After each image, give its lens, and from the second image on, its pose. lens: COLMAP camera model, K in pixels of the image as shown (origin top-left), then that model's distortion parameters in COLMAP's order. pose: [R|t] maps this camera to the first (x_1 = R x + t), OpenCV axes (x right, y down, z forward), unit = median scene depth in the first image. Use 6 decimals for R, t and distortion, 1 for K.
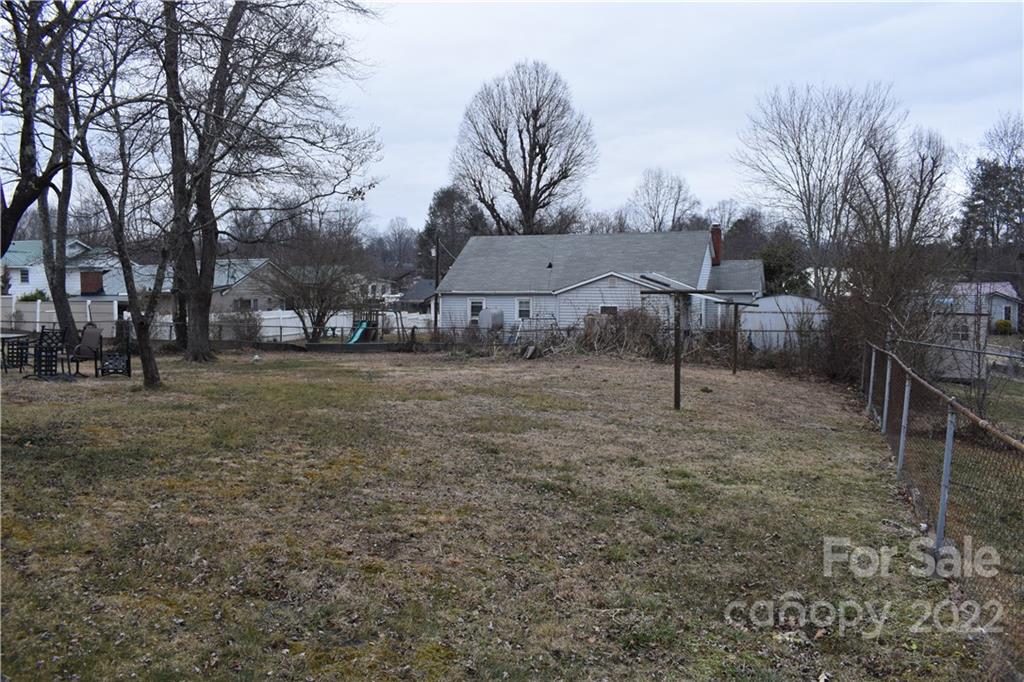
lens RADIAL K [[793.3, 0, 512.0], [0, 793.3, 341.0], [0, 0, 1]] dist [-0.081054, 0.000962]
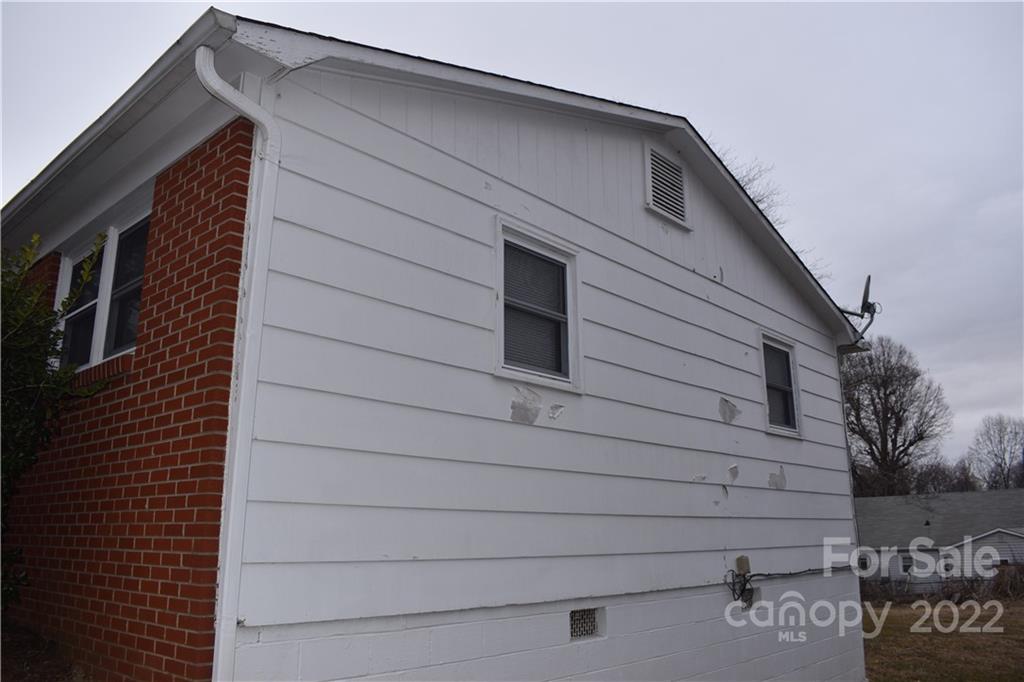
lens RADIAL K [[793.3, 0, 512.0], [0, 793.3, 341.0], [0, 0, 1]] dist [-0.081054, 0.000962]
pose [[0.931329, -0.087446, -0.353525, -0.066324], [-0.028021, 0.950659, -0.308969, 0.008343], [0.363100, 0.297658, 0.882926, -0.172221]]
